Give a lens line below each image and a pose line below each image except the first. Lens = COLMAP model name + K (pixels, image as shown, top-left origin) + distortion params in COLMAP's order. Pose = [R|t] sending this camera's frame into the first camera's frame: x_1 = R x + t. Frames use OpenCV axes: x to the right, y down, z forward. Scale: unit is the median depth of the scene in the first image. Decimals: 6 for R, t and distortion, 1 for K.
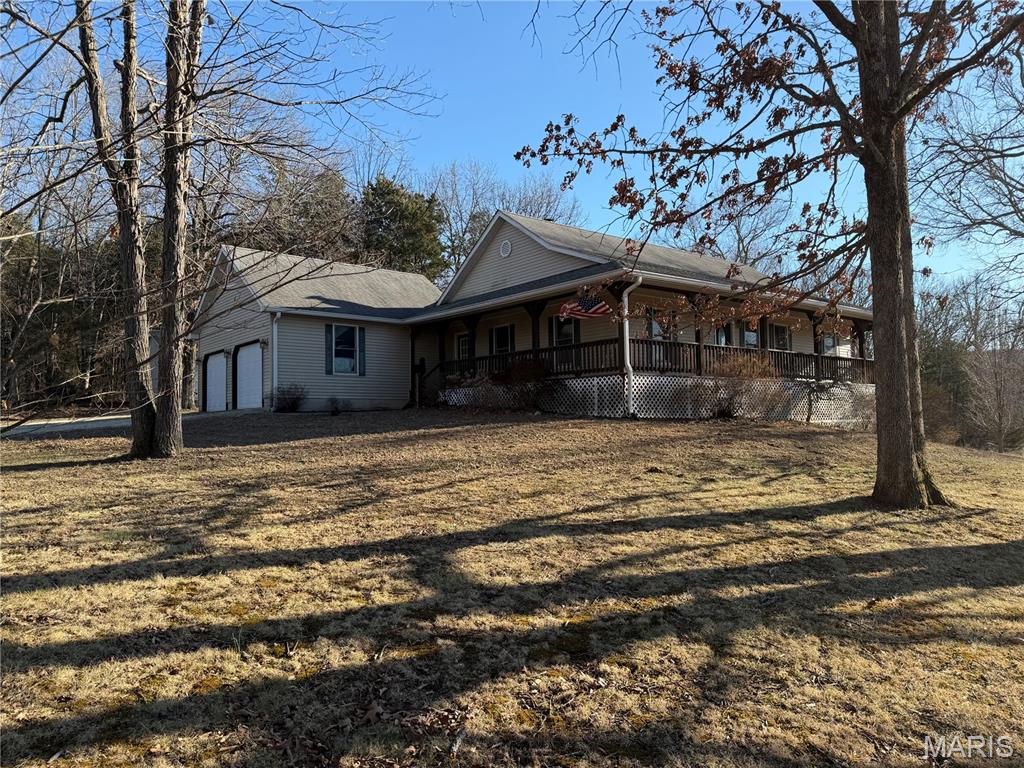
lens RADIAL K [[721.7, 0, 512.0], [0, 721.7, 384.0], [0, 0, 1]] dist [-0.001368, 0.000269]
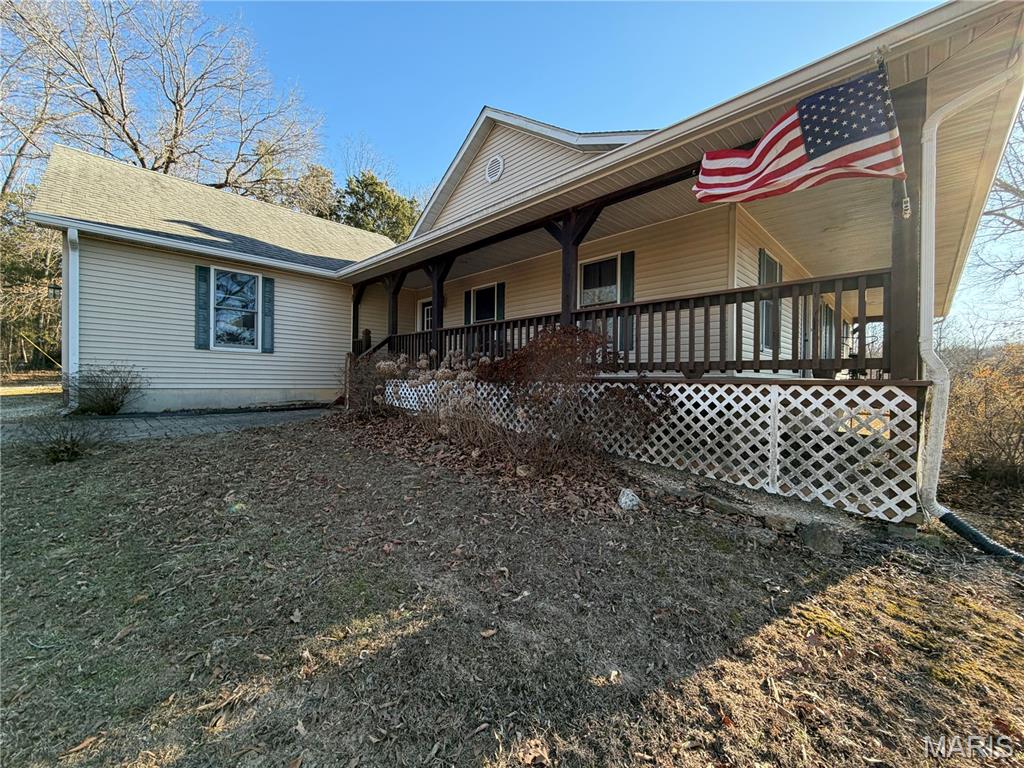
lens RADIAL K [[409.1, 0, 509.0], [0, 409.1, 385.4], [0, 0, 1]] dist [-0.000221, -0.000053]
pose [[0.993359, 0.042427, 0.106948, -0.028002], [-0.051460, 0.995206, 0.083170, -0.024518], [-0.102907, -0.088121, 0.990780, 0.620997]]
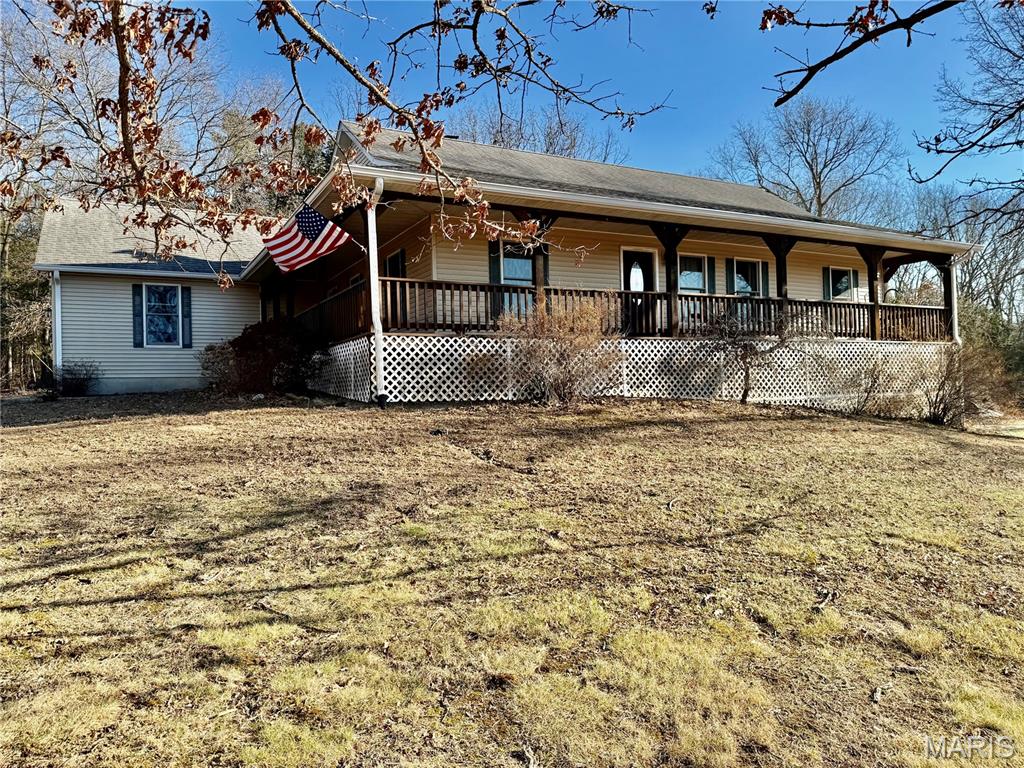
lens RADIAL K [[721.7, 0, 512.0], [0, 721.7, 384.0], [0, 0, 1]] dist [-0.001368, 0.000269]
pose [[0.983889, -0.016716, -0.177995, 0.295978], [0.024509, 0.998831, 0.041675, 0.004584], [0.177090, -0.045366, 0.983149, 0.282691]]
